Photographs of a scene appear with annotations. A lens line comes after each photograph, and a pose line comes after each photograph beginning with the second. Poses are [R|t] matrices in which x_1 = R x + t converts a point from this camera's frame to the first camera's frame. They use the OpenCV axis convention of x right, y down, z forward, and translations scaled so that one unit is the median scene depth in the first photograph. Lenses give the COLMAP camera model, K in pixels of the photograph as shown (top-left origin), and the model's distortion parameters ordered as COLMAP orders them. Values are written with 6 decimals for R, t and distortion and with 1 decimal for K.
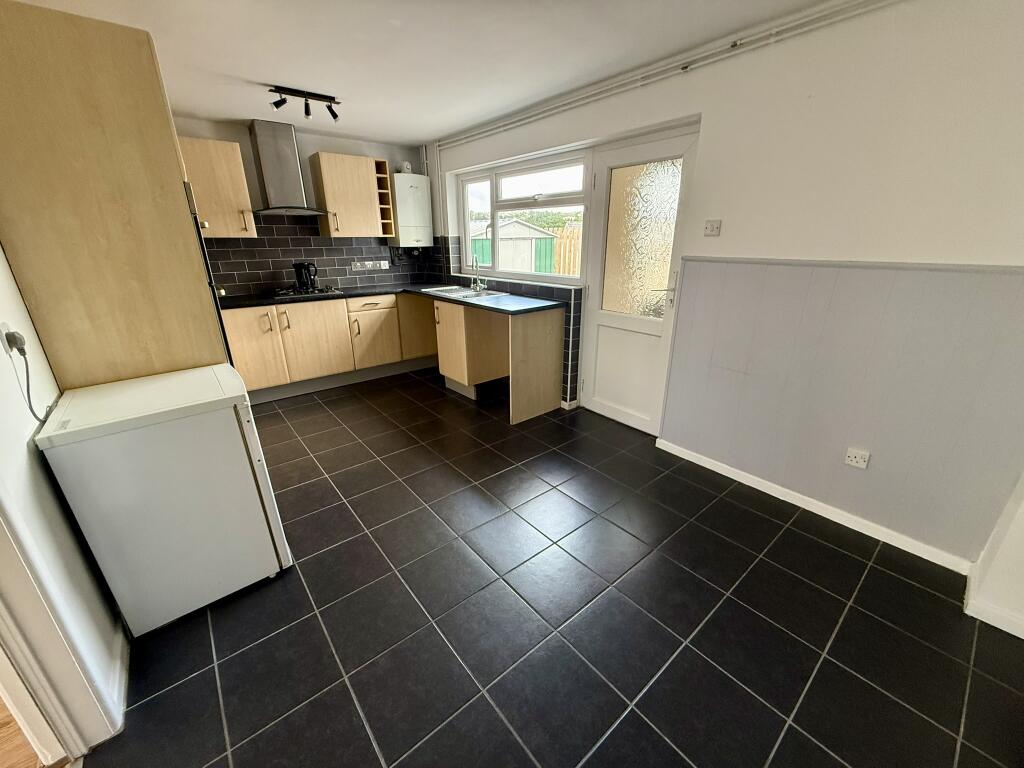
lens RADIAL K [[409.3, 0, 510.9], [0, 409.3, 383.9], [0, 0, 1]] dist [-0.000829, -0.000361]
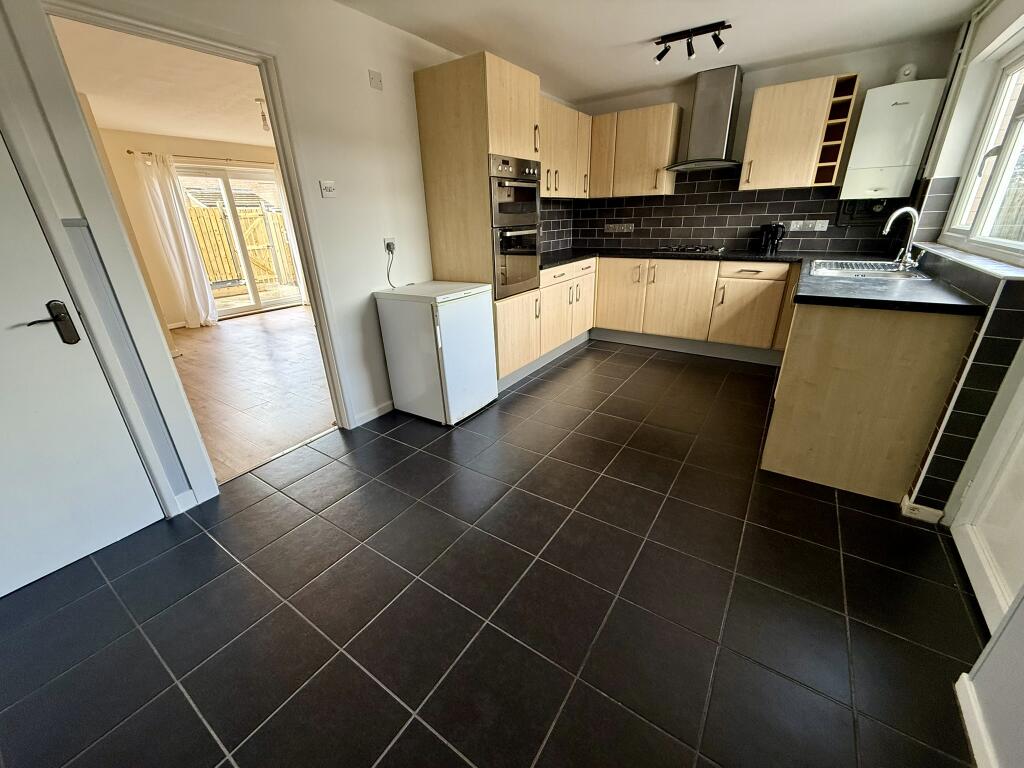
lens RADIAL K [[409.3, 0, 507.5], [0, 409.3, 383.7], [0, 0, 1]] dist [-0.000829, -0.000361]
pose [[0.278956, 0.362097, -0.889421, 0.361753], [-0.295907, 0.913531, 0.279105, -0.075097], [0.913577, 0.185328, 0.361982, 0.298731]]
